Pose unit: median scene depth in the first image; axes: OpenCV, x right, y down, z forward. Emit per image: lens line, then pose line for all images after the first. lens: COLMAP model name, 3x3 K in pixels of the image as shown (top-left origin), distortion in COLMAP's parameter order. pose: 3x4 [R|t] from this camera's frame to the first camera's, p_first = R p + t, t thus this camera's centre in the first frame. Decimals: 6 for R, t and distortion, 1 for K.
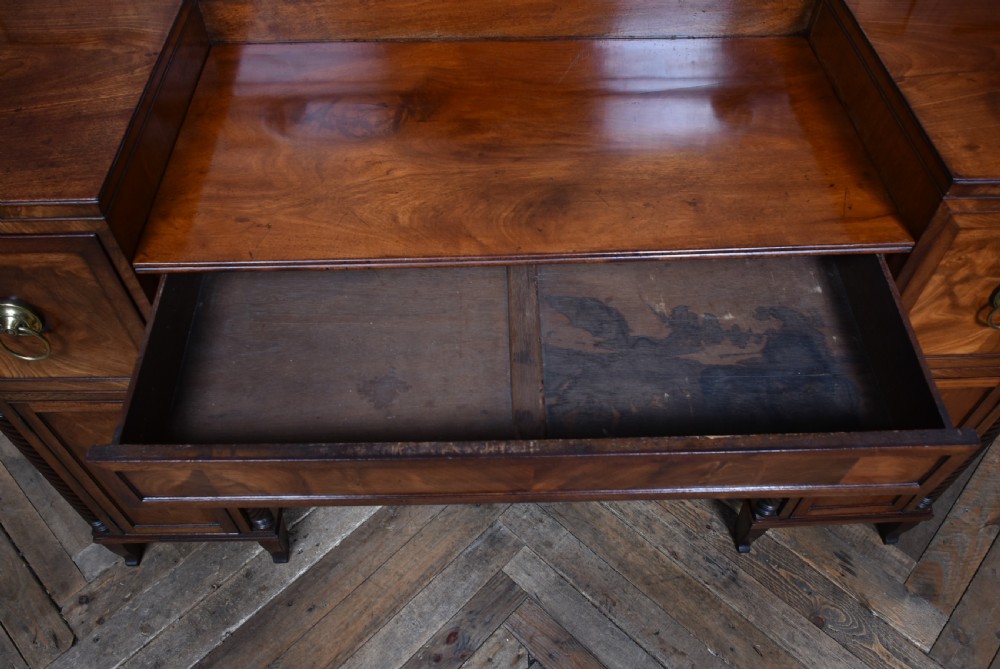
lens RADIAL K [[780.0, 0, 500.0], [0, 780.0, 334.5], [0, 0, 1]] dist [-0.038439, -0.000583]
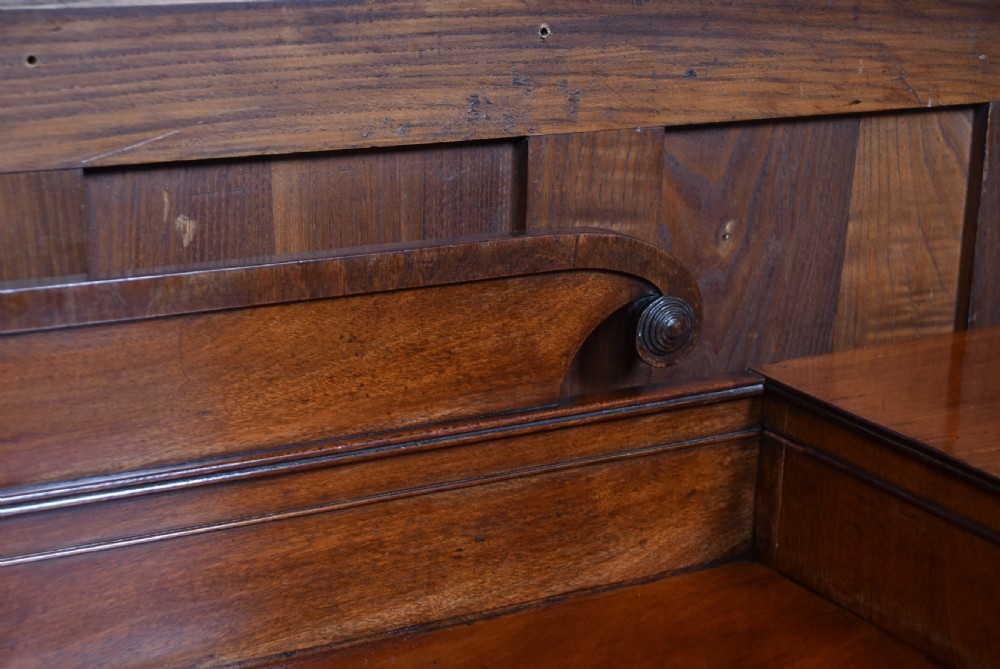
lens RADIAL K [[1839.1, 0, 500.0], [0, 1839.1, 334.5], [0, 0, 1]] dist [-0.050673, -0.054279]
pose [[0.889506, -0.111255, 0.443172, -0.068973], [0.340814, 0.807573, -0.481324, -0.130202], [-0.304343, 0.579179, 0.756258, 0.417568]]
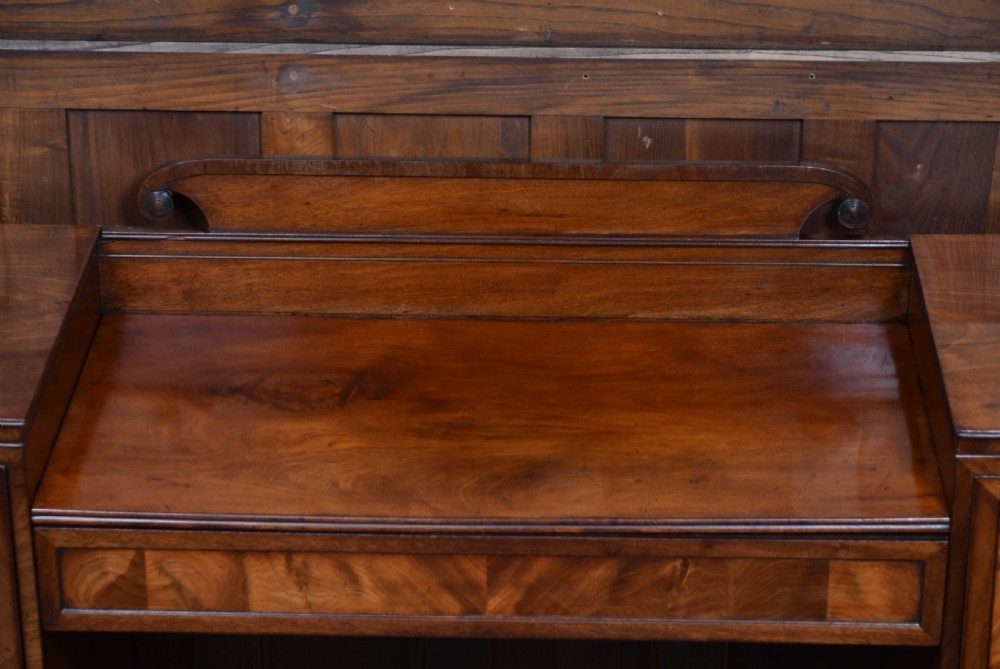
lens RADIAL K [[2607.8, 0, 500.0], [0, 2607.8, 334.5], [0, 0, 1]] dist [-0.054760, 0.202929]
pose [[0.998021, 0.024248, -0.058016, 0.183685], [-0.046767, 0.902994, -0.427101, 0.817537], [0.042032, 0.428969, 0.902341, -1.457415]]
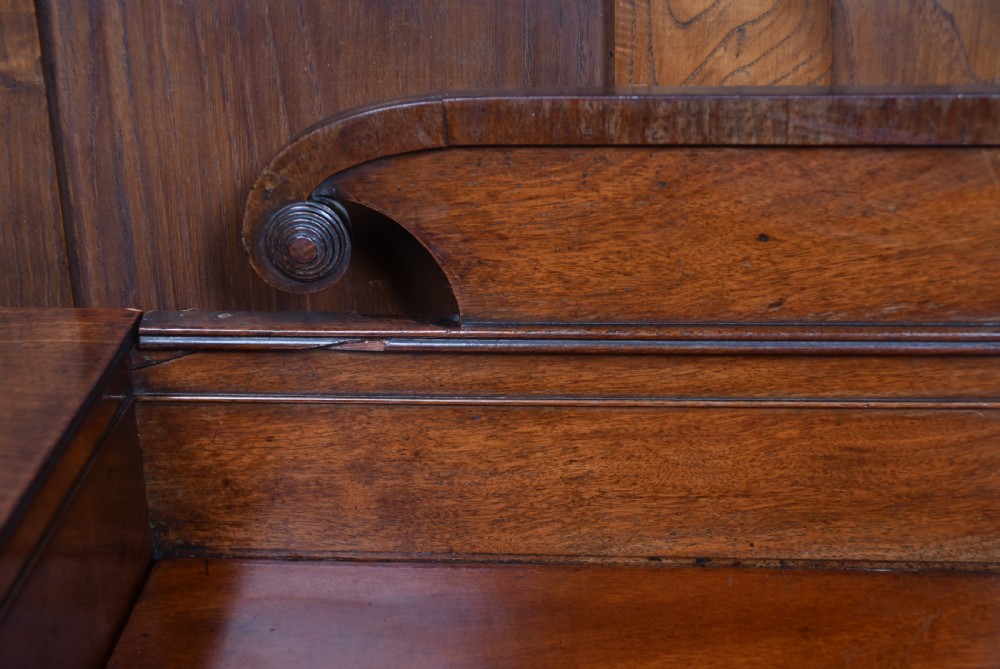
lens RADIAL K [[1839.1, 0, 500.0], [0, 1839.1, 334.5], [0, 0, 1]] dist [-0.050673, -0.054279]
pose [[0.993164, 0.015579, -0.115683, -0.213534], [-0.066412, 0.890429, -0.450251, -0.193909], [0.095993, 0.454856, 0.885376, 0.483563]]
